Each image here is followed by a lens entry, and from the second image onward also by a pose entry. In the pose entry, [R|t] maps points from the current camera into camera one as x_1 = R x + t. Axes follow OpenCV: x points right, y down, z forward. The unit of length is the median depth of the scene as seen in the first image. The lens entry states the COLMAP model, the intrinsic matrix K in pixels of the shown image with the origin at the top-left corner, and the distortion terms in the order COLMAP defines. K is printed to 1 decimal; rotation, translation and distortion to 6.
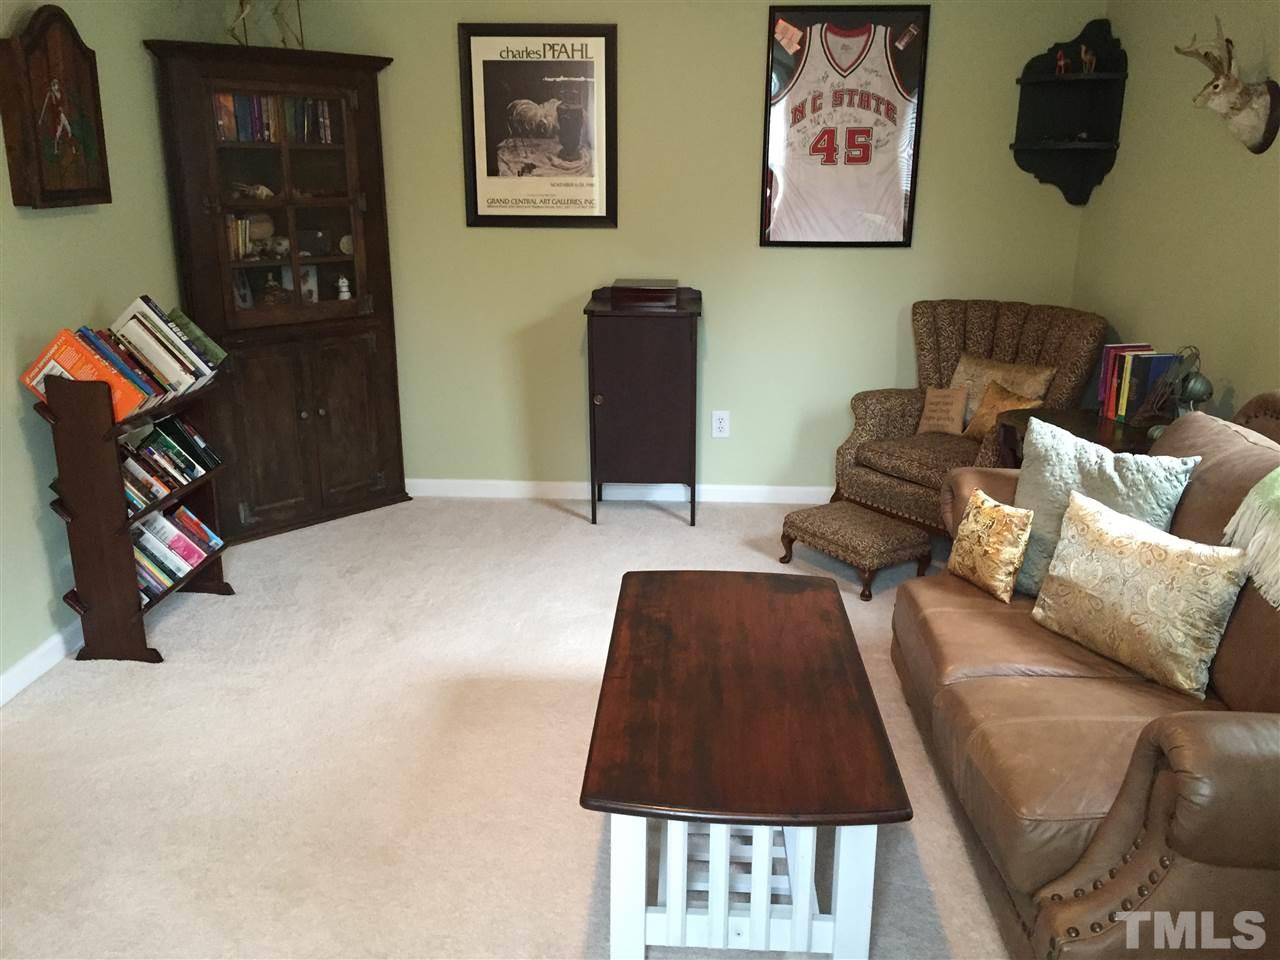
lens RADIAL K [[1091.3, 0, 639.5], [0, 1091.3, 480.5], [0, 0, 1]] dist [0.051123, -0.039029]
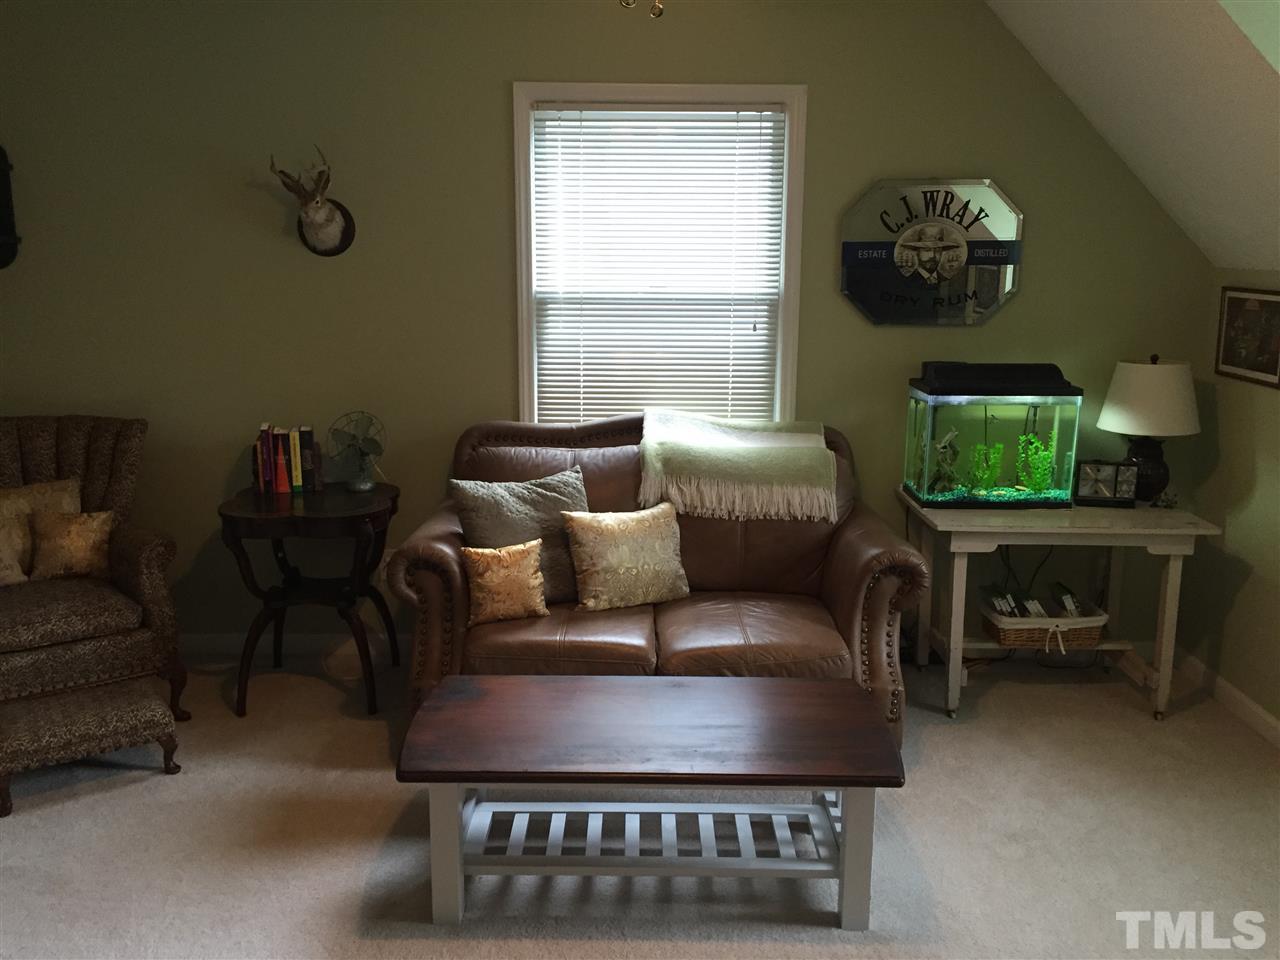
lens RADIAL K [[1091.3, 0, 639.8], [0, 1091.3, 478.5], [0, 0, 1]] dist [0.051123, -0.039029]
pose [[-0.052242, -0.219864, 0.974131, -0.660157], [0.266113, 0.937126, 0.225784, -0.223182], [-0.962525, 0.271024, 0.009551, 0.649061]]
